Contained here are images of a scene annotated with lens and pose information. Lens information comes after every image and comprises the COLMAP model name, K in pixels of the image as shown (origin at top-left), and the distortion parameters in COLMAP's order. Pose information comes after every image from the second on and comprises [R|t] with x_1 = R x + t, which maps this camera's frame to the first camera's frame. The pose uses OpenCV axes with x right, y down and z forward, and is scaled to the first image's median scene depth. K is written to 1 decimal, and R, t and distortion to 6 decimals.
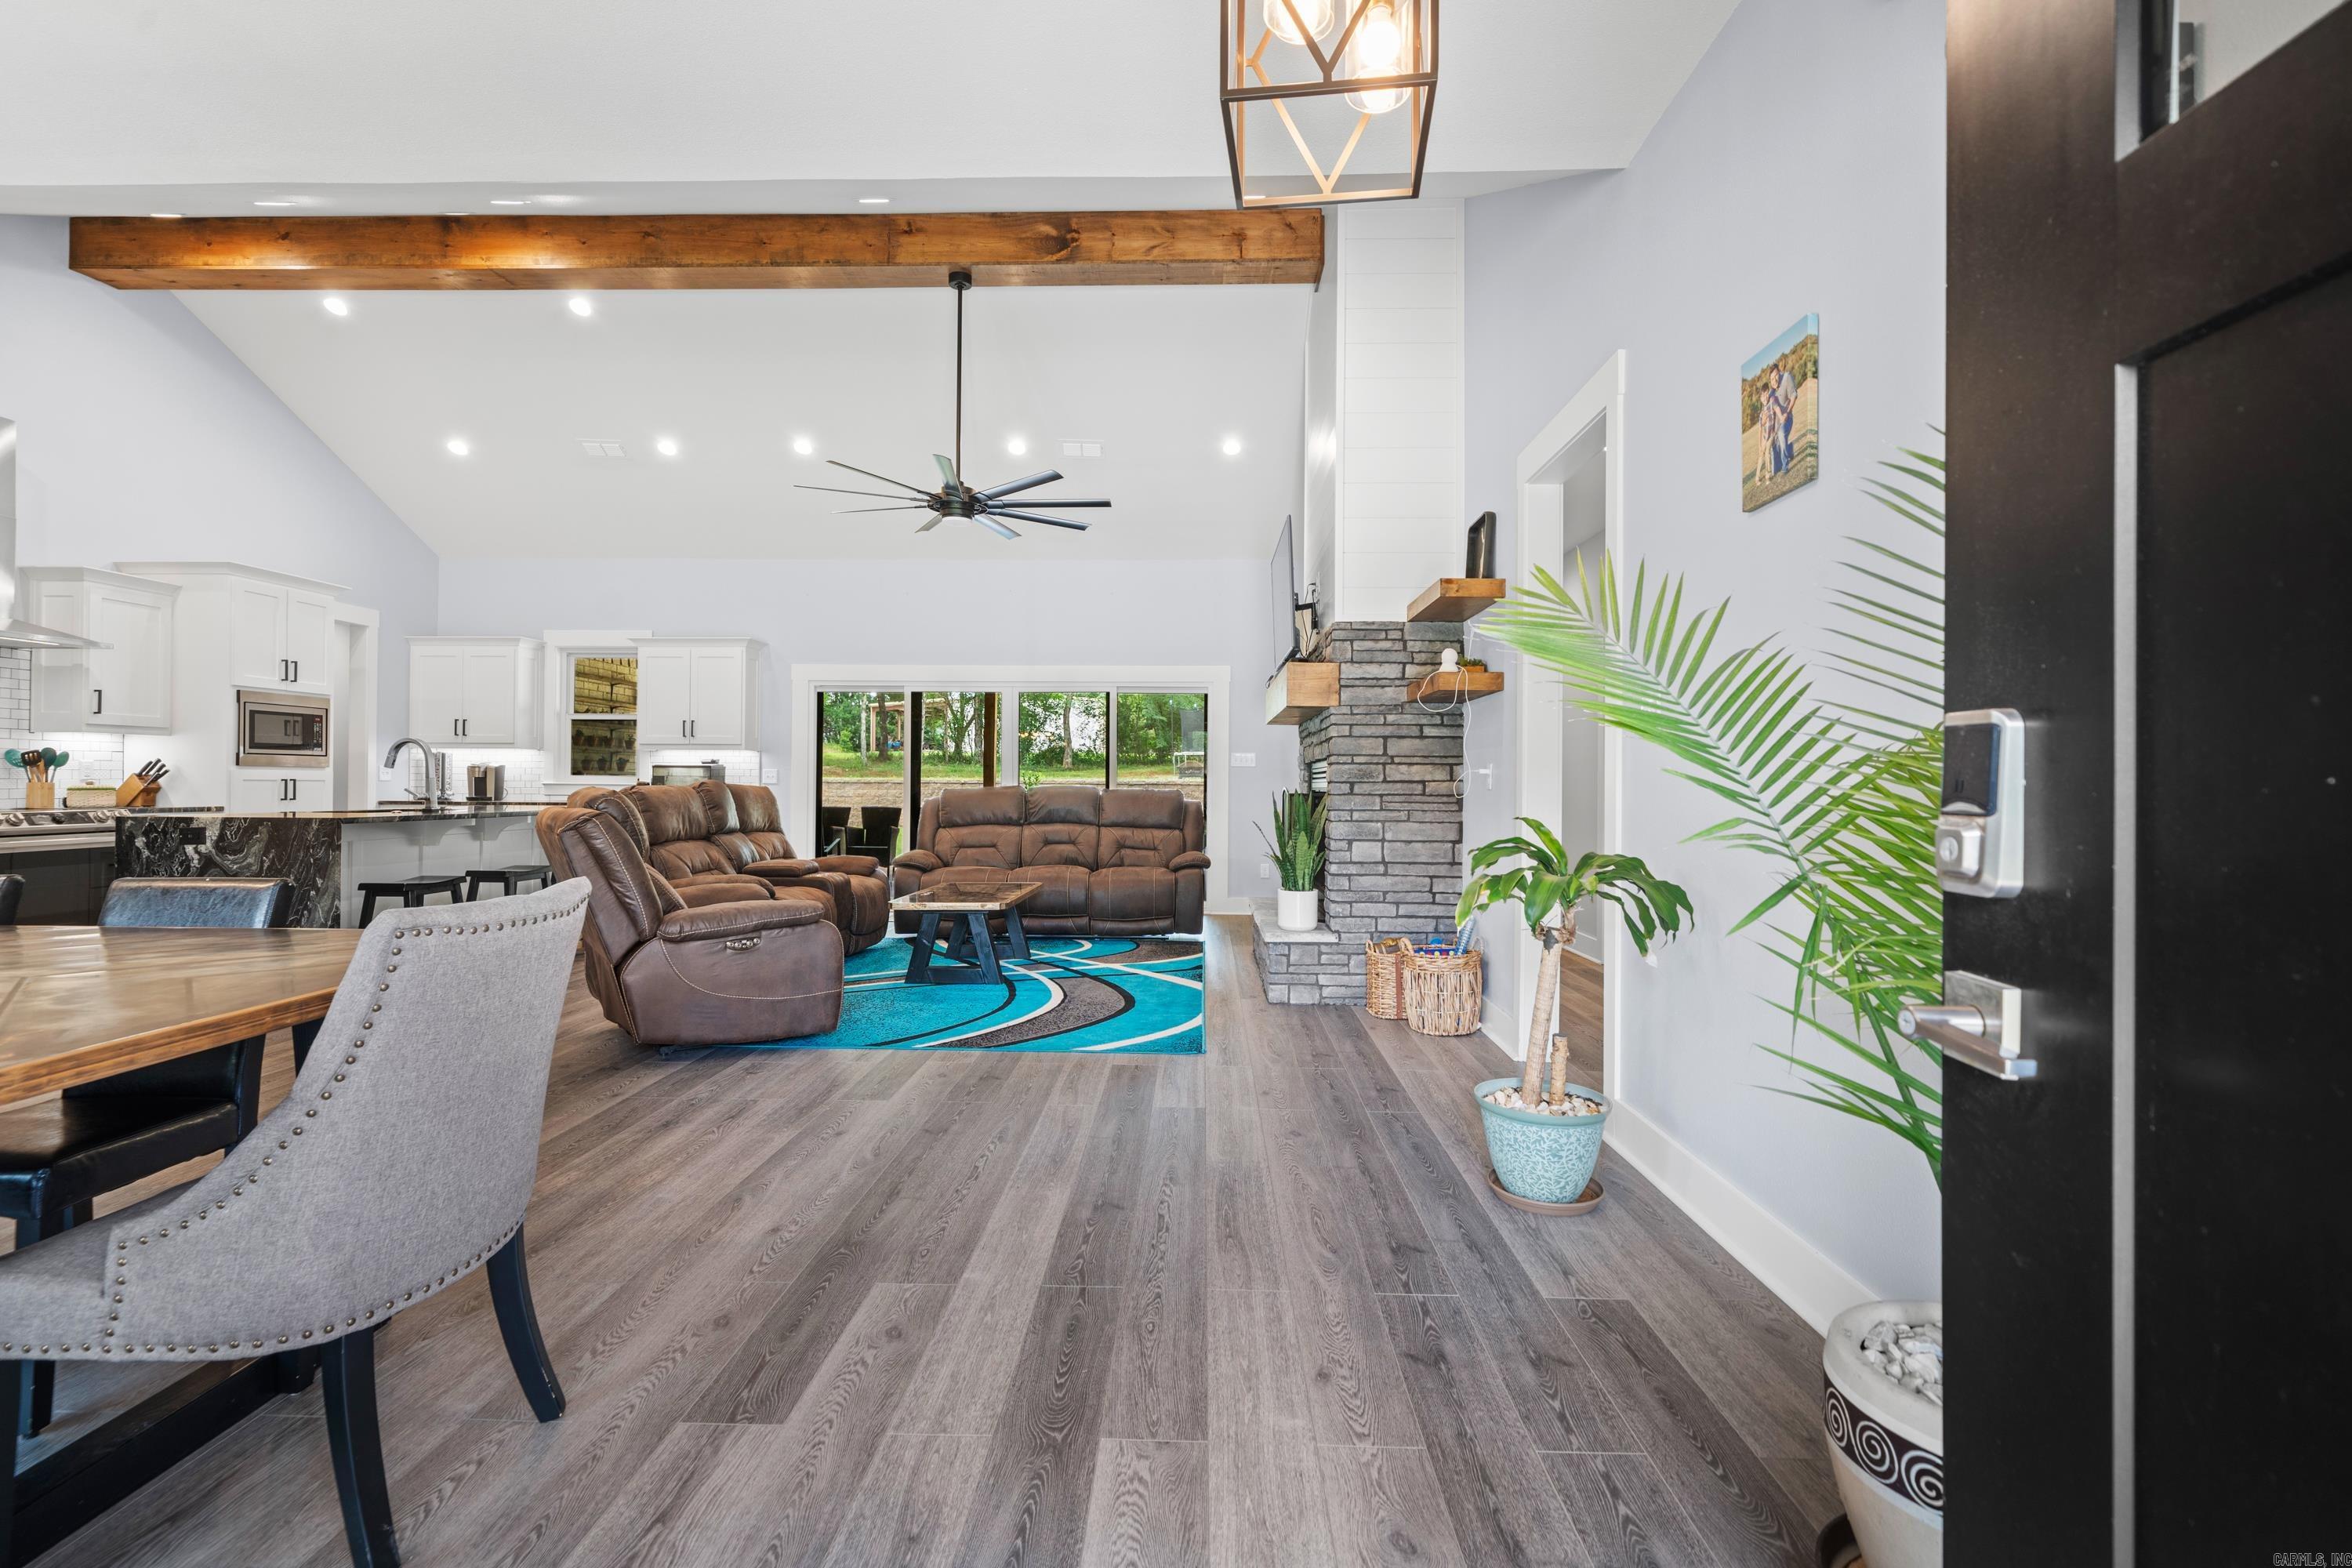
lens RADIAL K [[1049.5, 0, 1177.2], [0, 1049.5, 766.1], [0, 0, 1]] dist [0.002617, 0.000398]
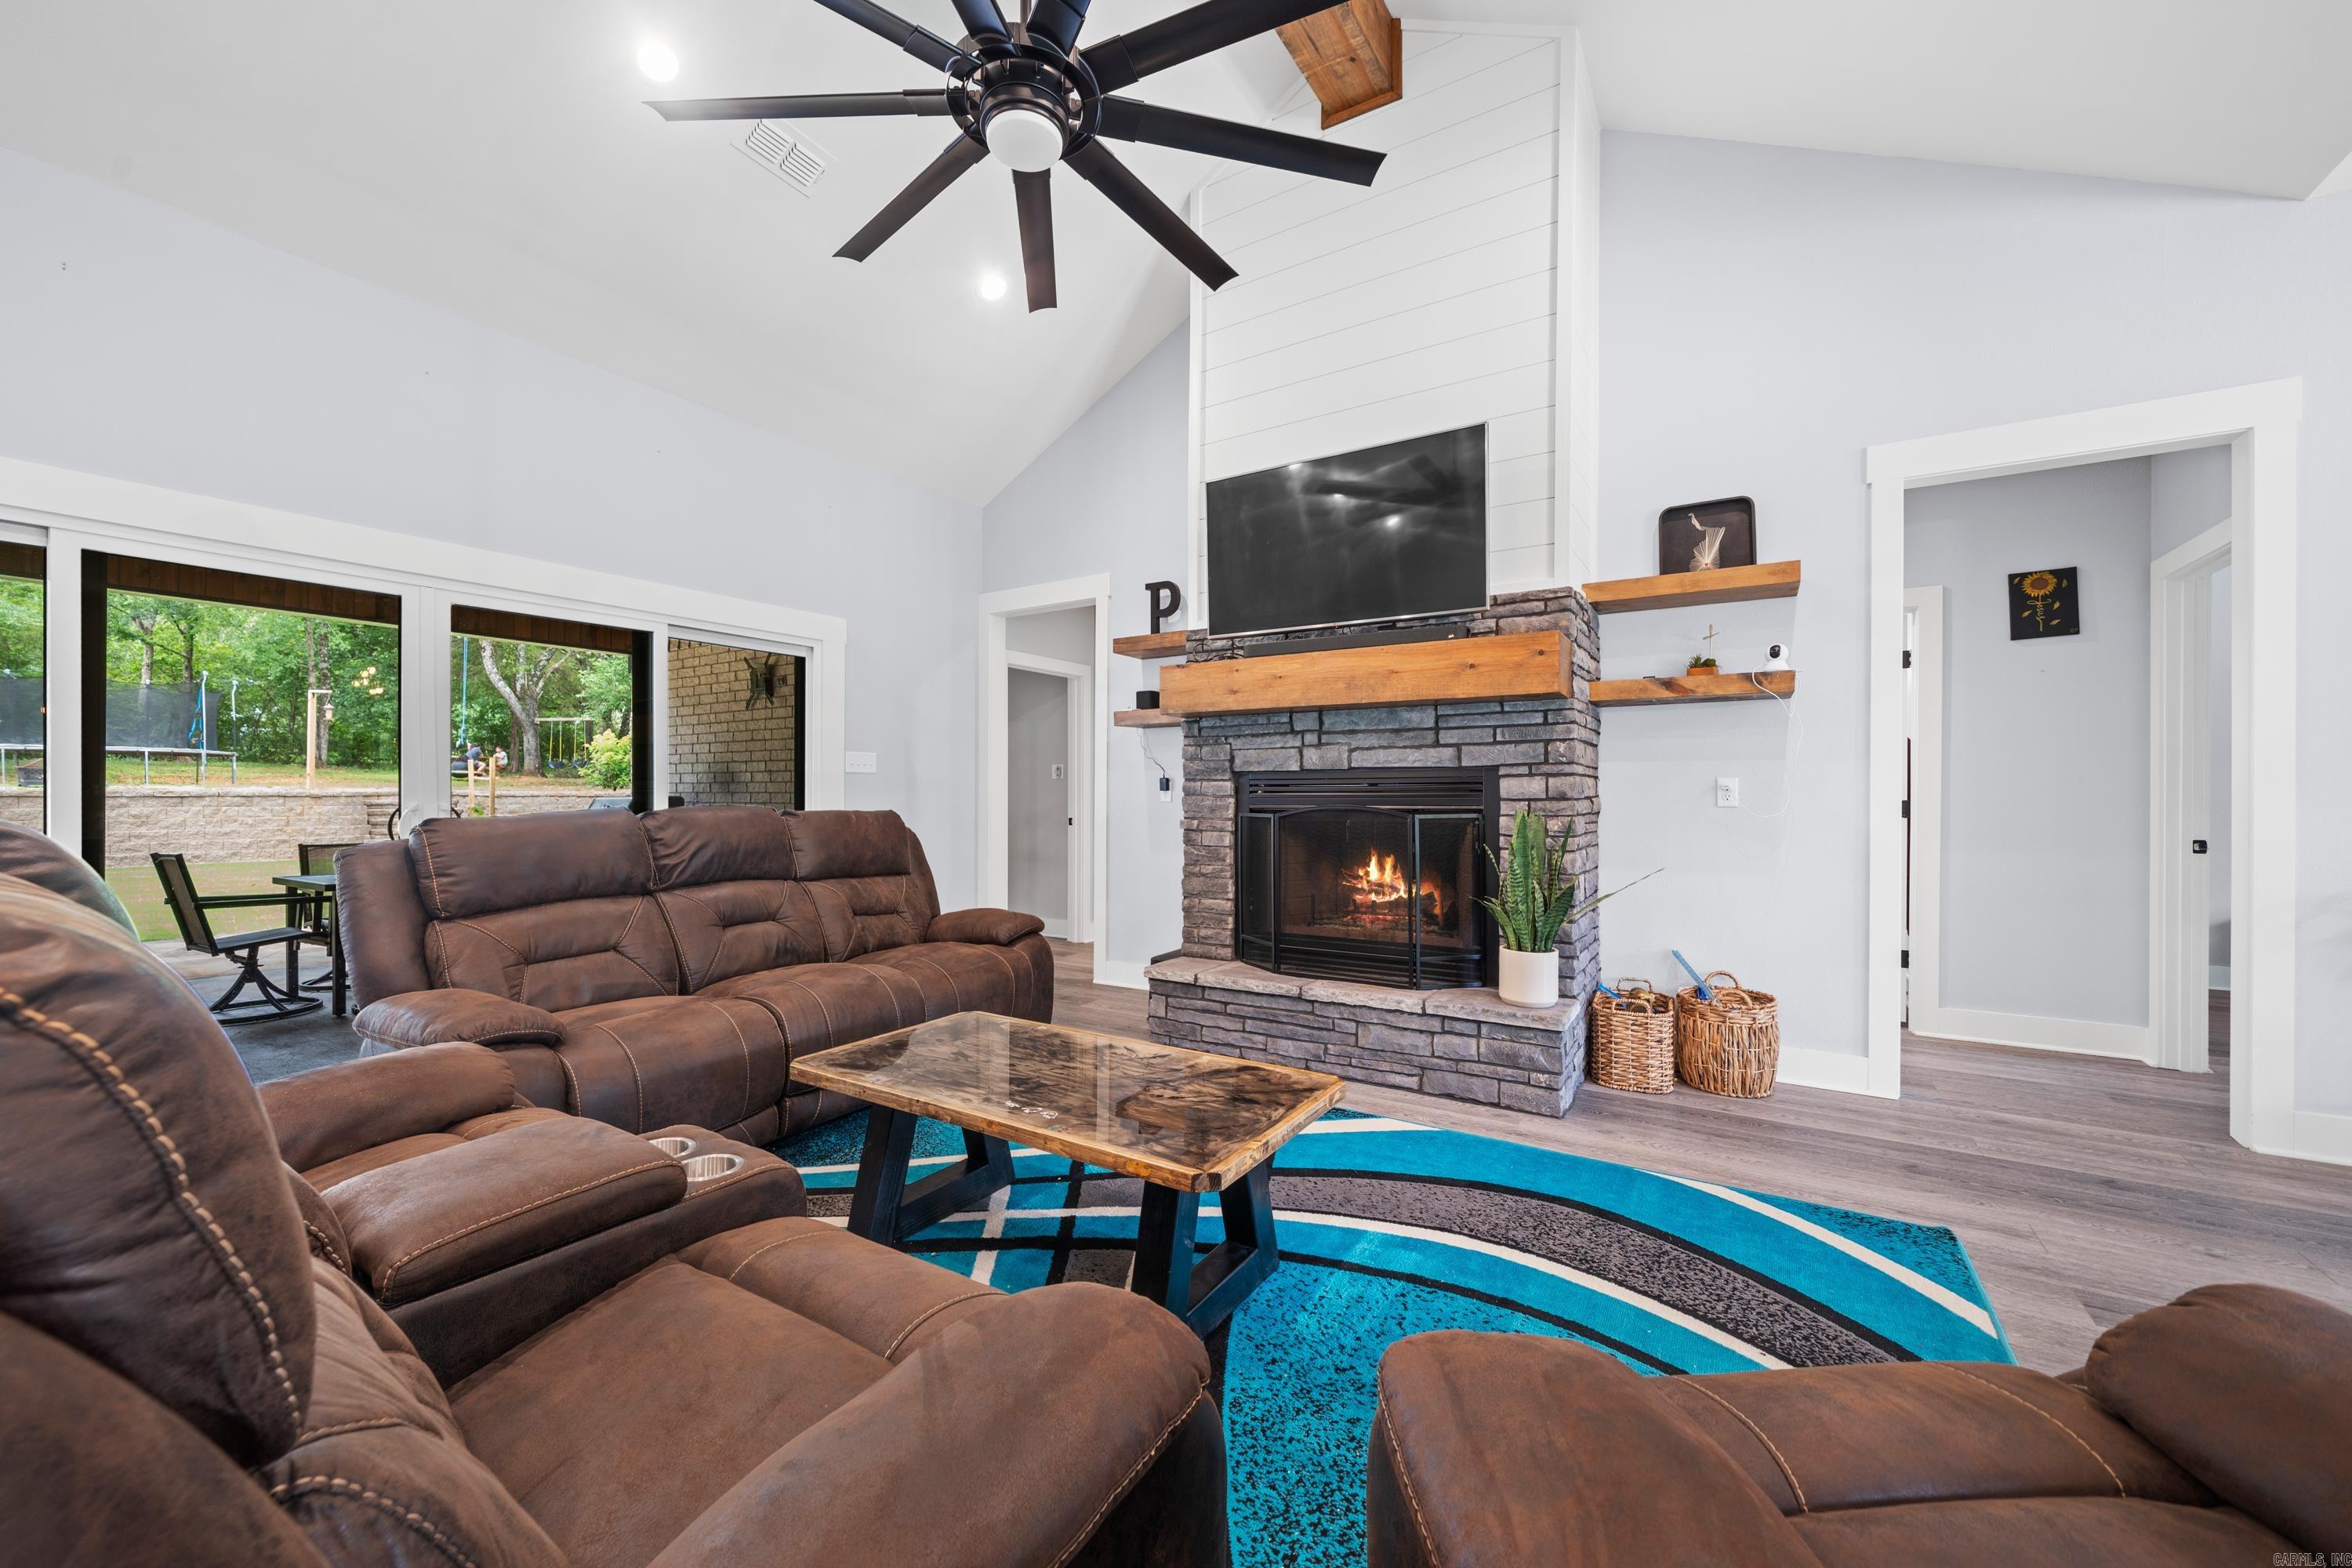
lens RADIAL K [[893.8, 0, 1171.8], [0, 893.8, 794.1], [0, 0, 1]] dist [-0.002033, -0.000156]
pose [[0.522511, -0.005526, 0.852615, -0.473724], [-0.011916, 0.999834, 0.013783, 0.005359], [-0.852549, -0.017362, 0.522359, 0.781000]]
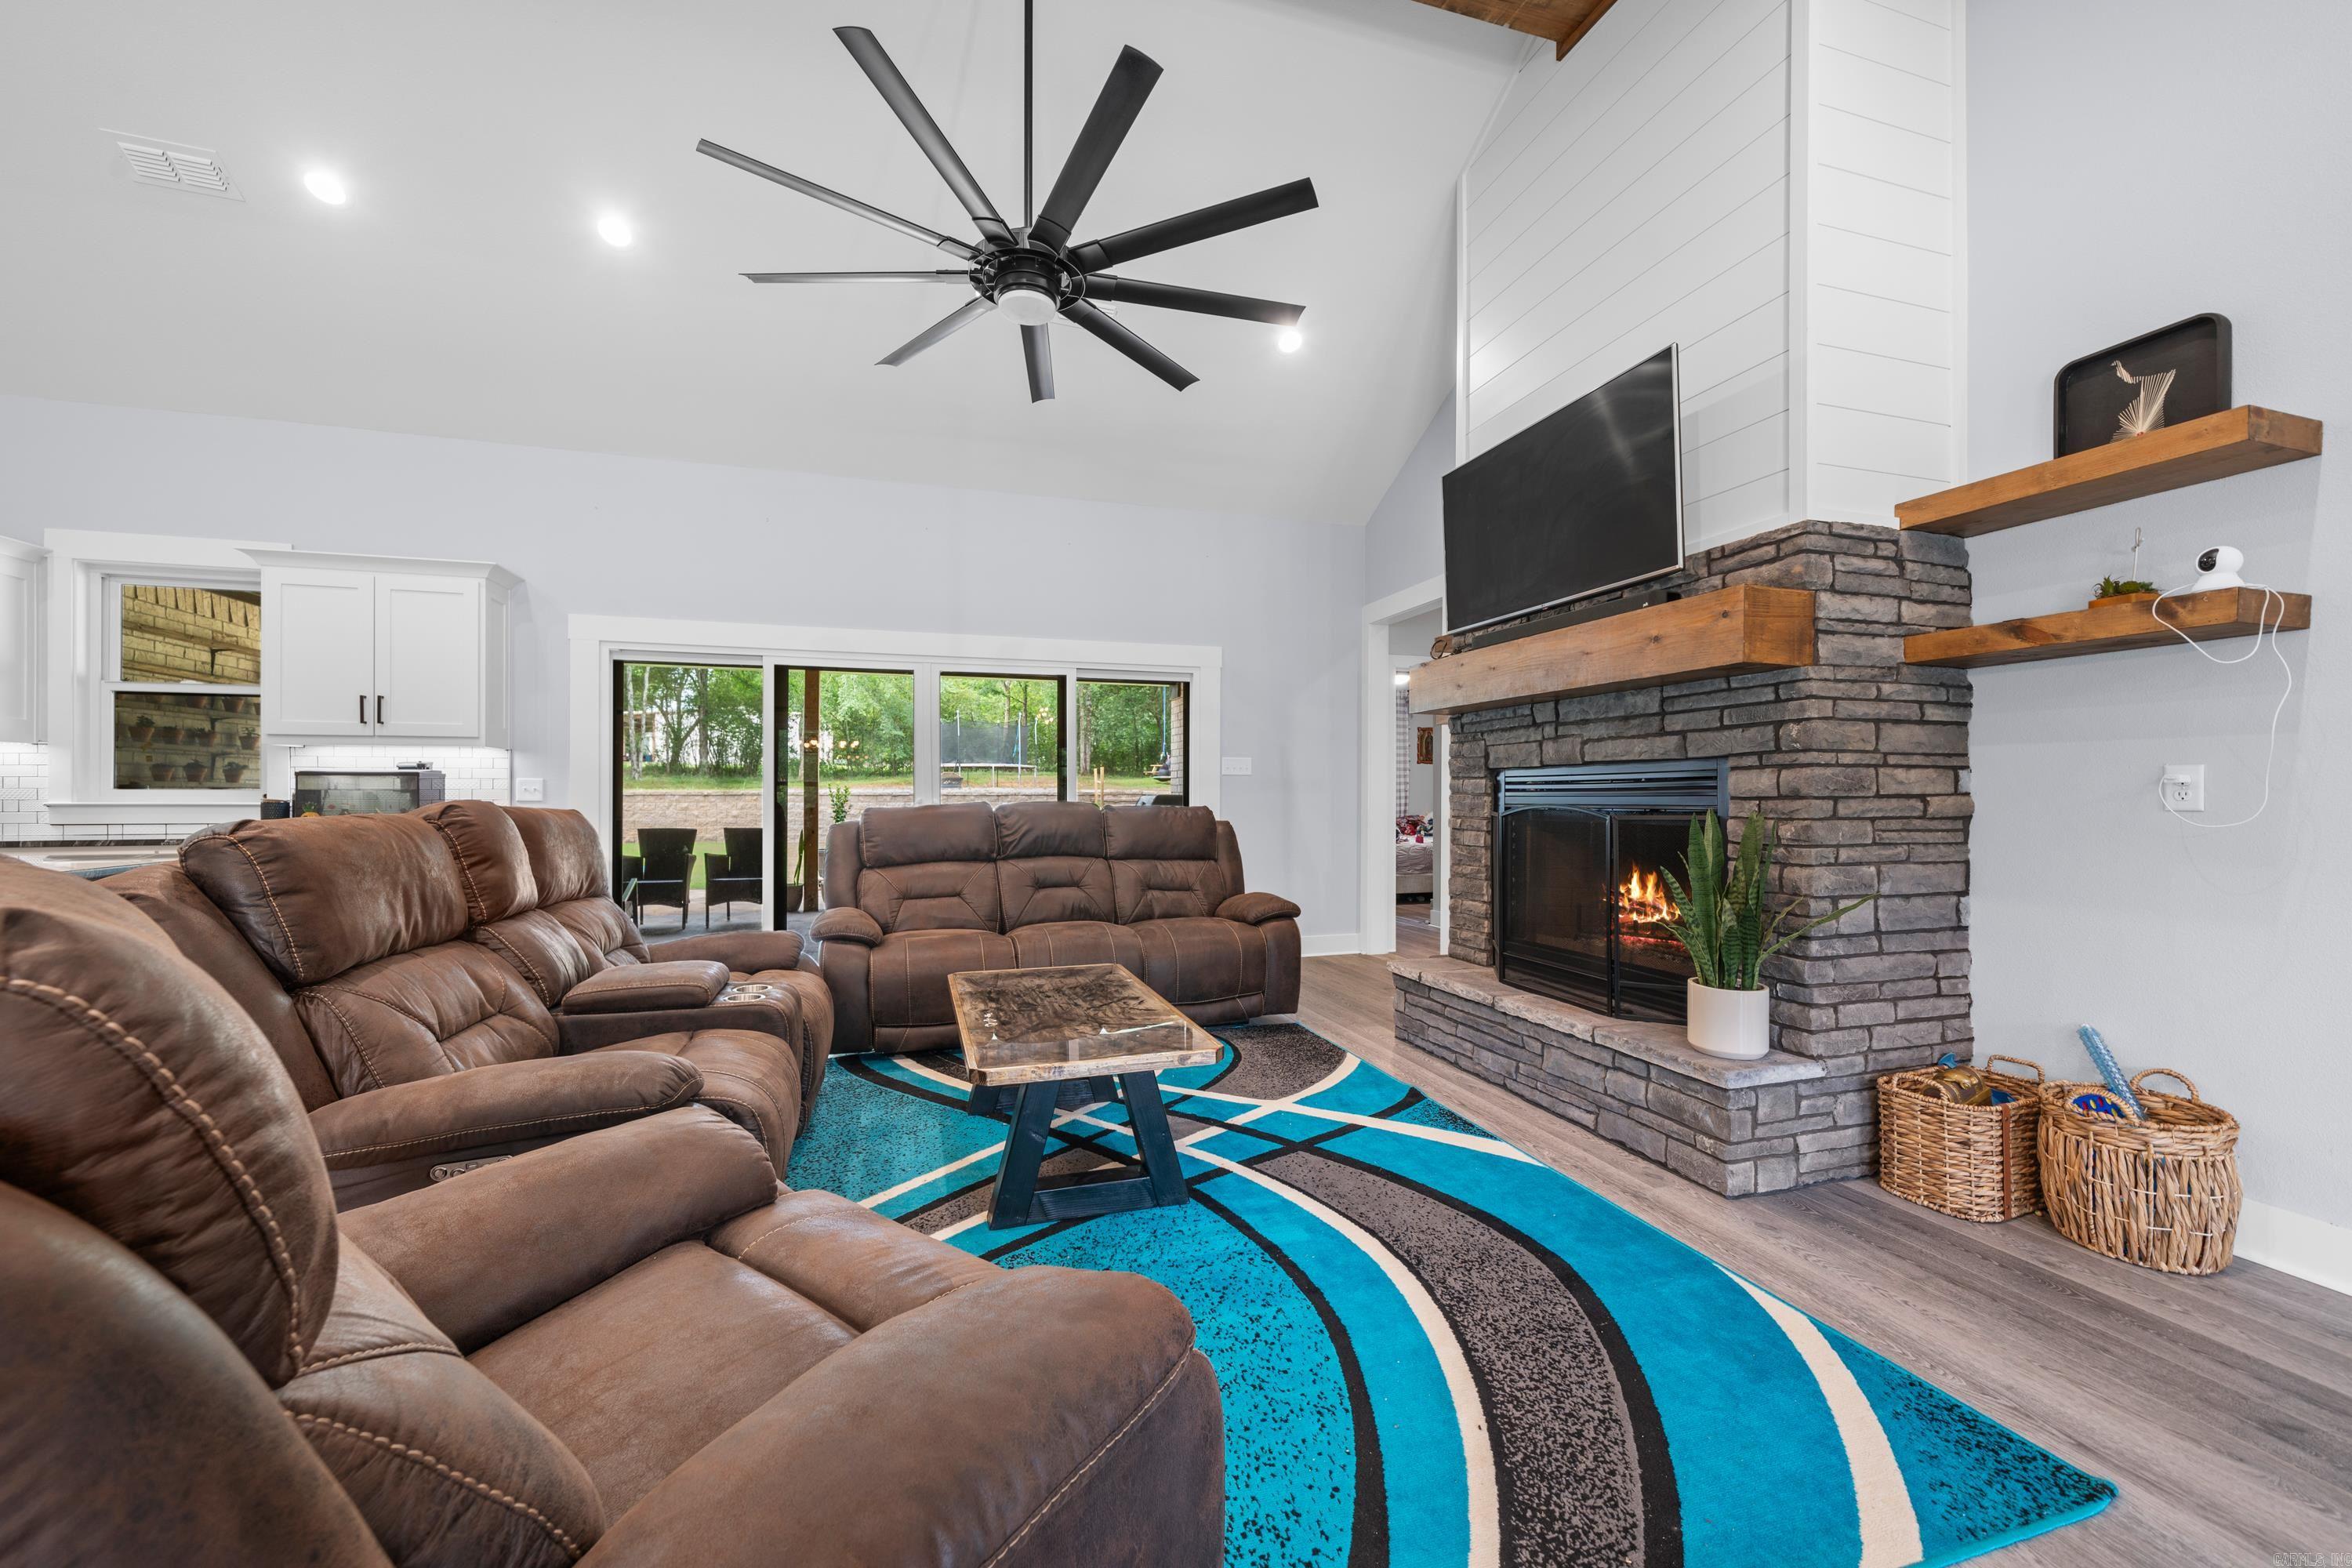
lens RADIAL K [[899.3, 0, 1198.3], [0, 899.3, 789.5], [0, 0, 1]] dist [-0.001281, 0.000006]
pose [[0.946319, -0.004123, 0.323209, -0.274204], [-0.000072, 0.999916, 0.012965, 0.003749], [-0.323235, -0.012292, 0.946239, 0.538020]]
